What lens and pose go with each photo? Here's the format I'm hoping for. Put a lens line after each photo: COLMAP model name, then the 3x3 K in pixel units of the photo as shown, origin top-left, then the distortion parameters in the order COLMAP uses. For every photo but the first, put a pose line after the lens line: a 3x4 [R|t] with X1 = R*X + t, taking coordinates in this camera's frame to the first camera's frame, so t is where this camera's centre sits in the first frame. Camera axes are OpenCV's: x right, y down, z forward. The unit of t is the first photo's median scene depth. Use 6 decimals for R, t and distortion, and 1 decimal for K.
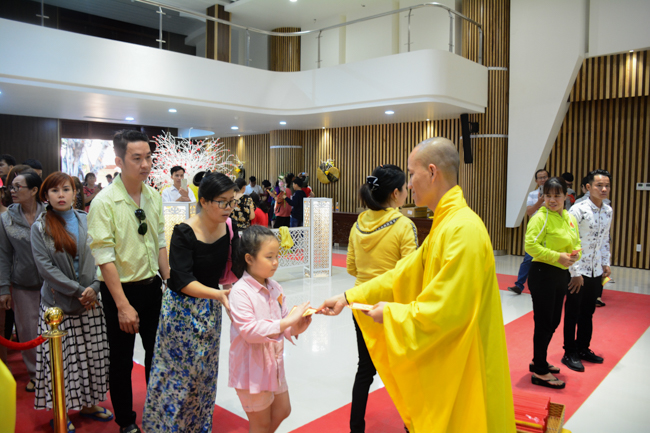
lens RADIAL K [[510.5, 0, 325.0], [0, 510.5, 216.5], [0, 0, 1]] dist [-0.134352, -0.000418]
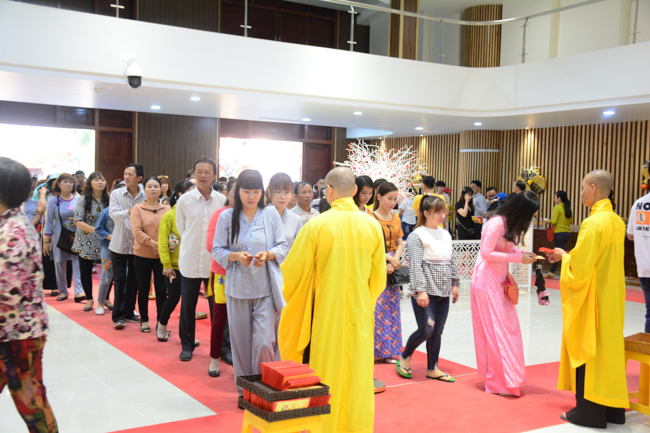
lens RADIAL K [[751.7, 0, 325.0], [0, 751.7, 216.5], [0, 0, 1]] dist [-0.238174, 1.577363]
pose [[0.965467, 0.017299, -0.259949, -0.002873], [-0.026471, 0.999143, -0.031826, 0.018693], [0.259175, 0.037608, 0.965098, -0.277403]]
